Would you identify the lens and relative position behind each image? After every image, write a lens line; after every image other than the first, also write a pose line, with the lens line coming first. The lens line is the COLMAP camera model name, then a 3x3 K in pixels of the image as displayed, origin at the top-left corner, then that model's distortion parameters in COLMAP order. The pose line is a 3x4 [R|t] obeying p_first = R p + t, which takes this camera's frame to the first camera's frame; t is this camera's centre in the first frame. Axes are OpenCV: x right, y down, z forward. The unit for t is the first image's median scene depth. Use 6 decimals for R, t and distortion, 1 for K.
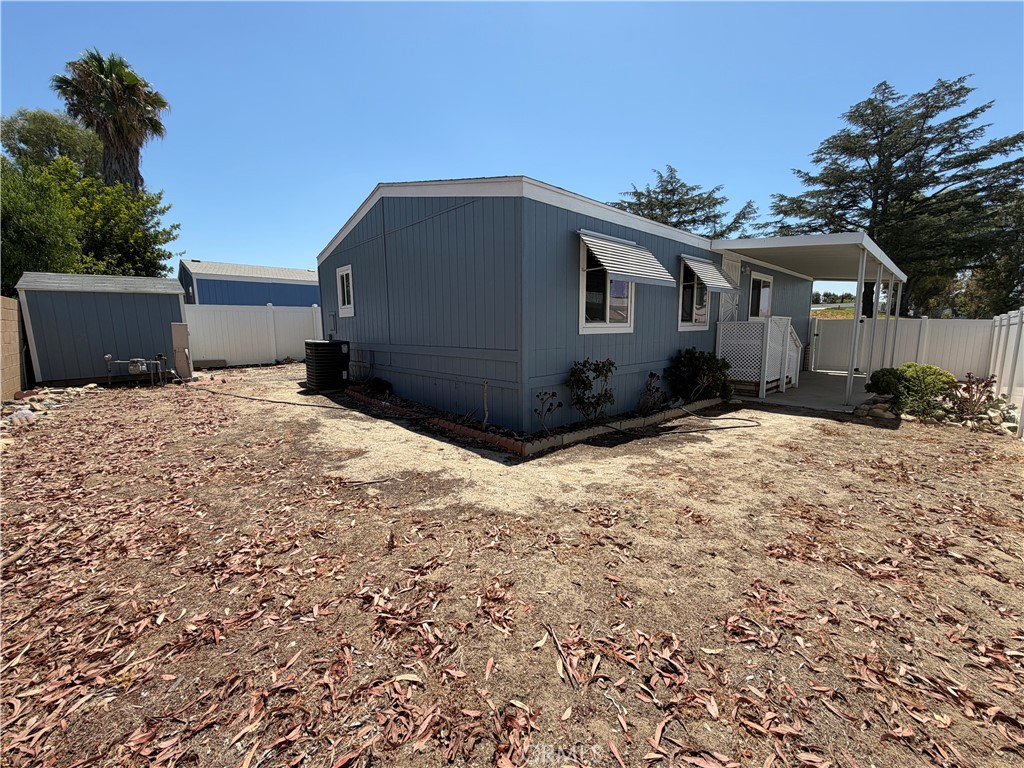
lens RADIAL K [[405.3, 0, 508.0], [0, 405.3, 383.0], [0, 0, 1]] dist [-0.000394, -0.000662]
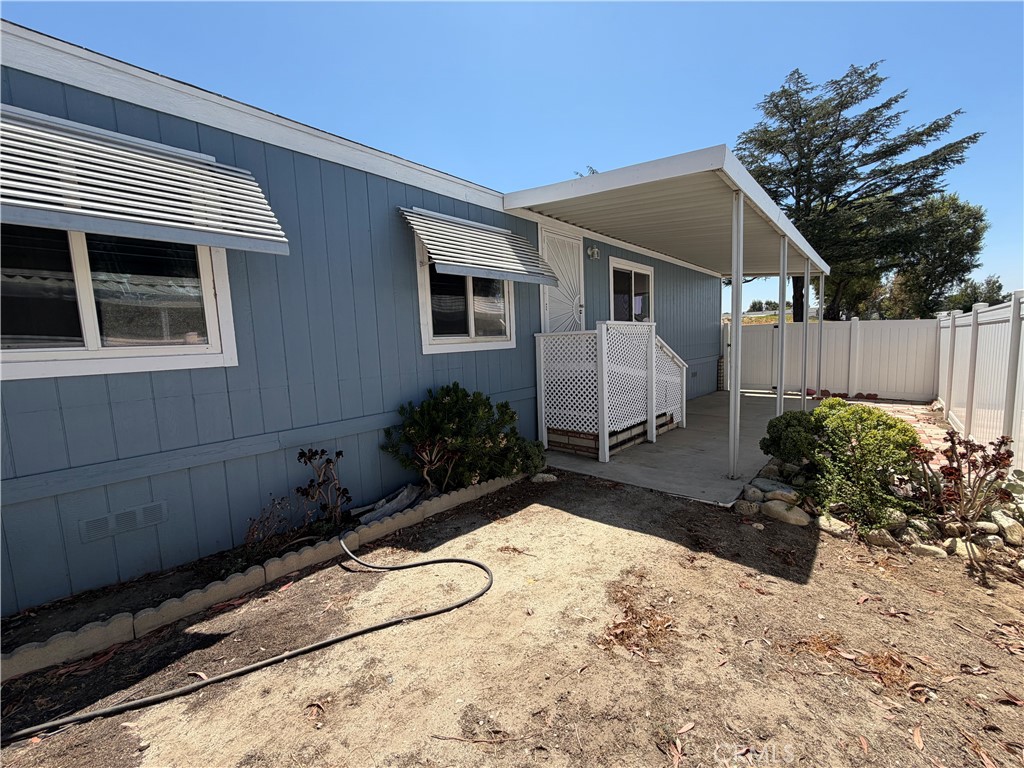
lens RADIAL K [[405.3, 0, 506.9], [0, 405.3, 381.7], [0, 0, 1]] dist [-0.000394, -0.000662]
pose [[0.995799, -0.038118, 0.083260, 0.171586], [0.041232, 0.998501, -0.036002, -0.024022], [-0.081763, 0.039284, 0.995877, 0.165219]]
